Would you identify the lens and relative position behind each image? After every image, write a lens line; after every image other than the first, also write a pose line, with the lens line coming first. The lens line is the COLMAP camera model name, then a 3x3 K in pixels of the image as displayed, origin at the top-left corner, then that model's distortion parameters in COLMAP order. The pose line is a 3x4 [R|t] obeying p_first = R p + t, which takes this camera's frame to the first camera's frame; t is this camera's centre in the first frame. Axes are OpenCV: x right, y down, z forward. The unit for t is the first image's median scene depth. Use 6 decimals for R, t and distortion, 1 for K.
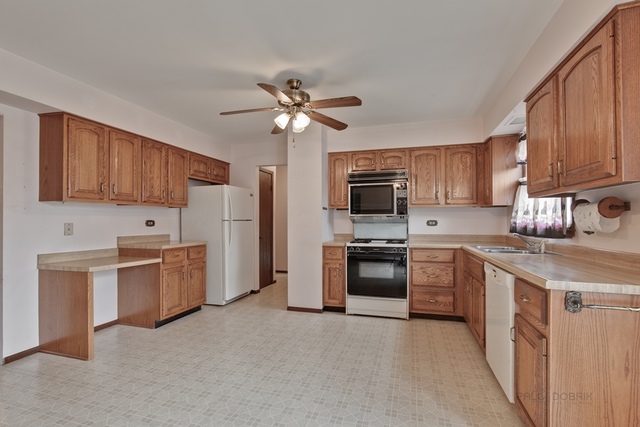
lens RADIAL K [[296.6, 0, 321.2], [0, 296.6, 220.3], [0, 0, 1]] dist [-0.014186, -0.000165]
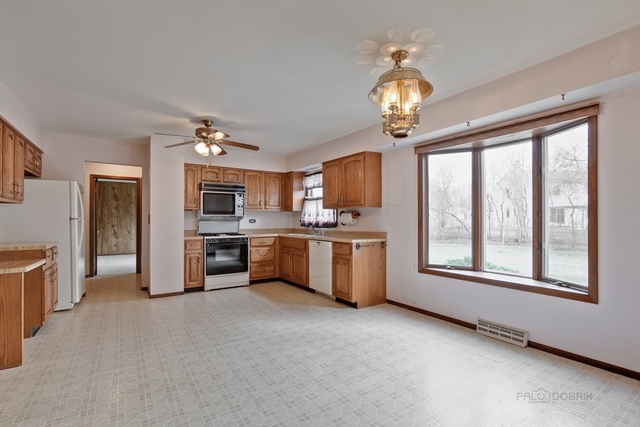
lens RADIAL K [[296.6, 0, 321.2], [0, 296.6, 220.3], [0, 0, 1]] dist [-0.014186, -0.000165]
pose [[0.645018, -0.000393, 0.764168, -0.619472], [-0.002673, 0.999993, 0.002771, 0.000372], [-0.764163, -0.003830, 0.645012, -0.248399]]
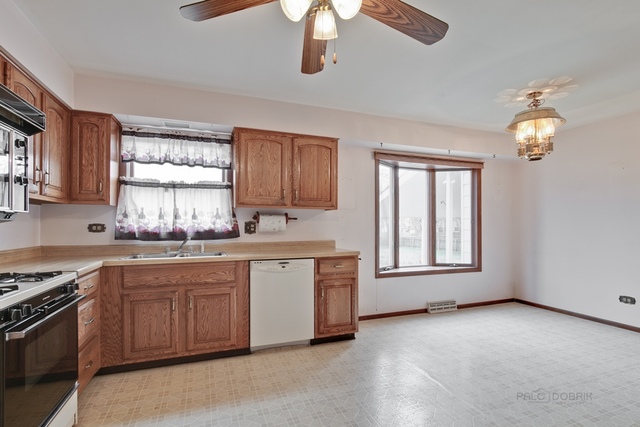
lens RADIAL K [[311.2, 0, 320.0], [0, 311.2, 223.6], [0, 0, 1]] dist [-0.002159, 0.000457]
pose [[-0.589345, 0.005844, 0.807860, -0.367816], [-0.002460, 0.999956, -0.009028, 0.003658], [-0.807878, -0.007308, -0.589305, 0.972341]]
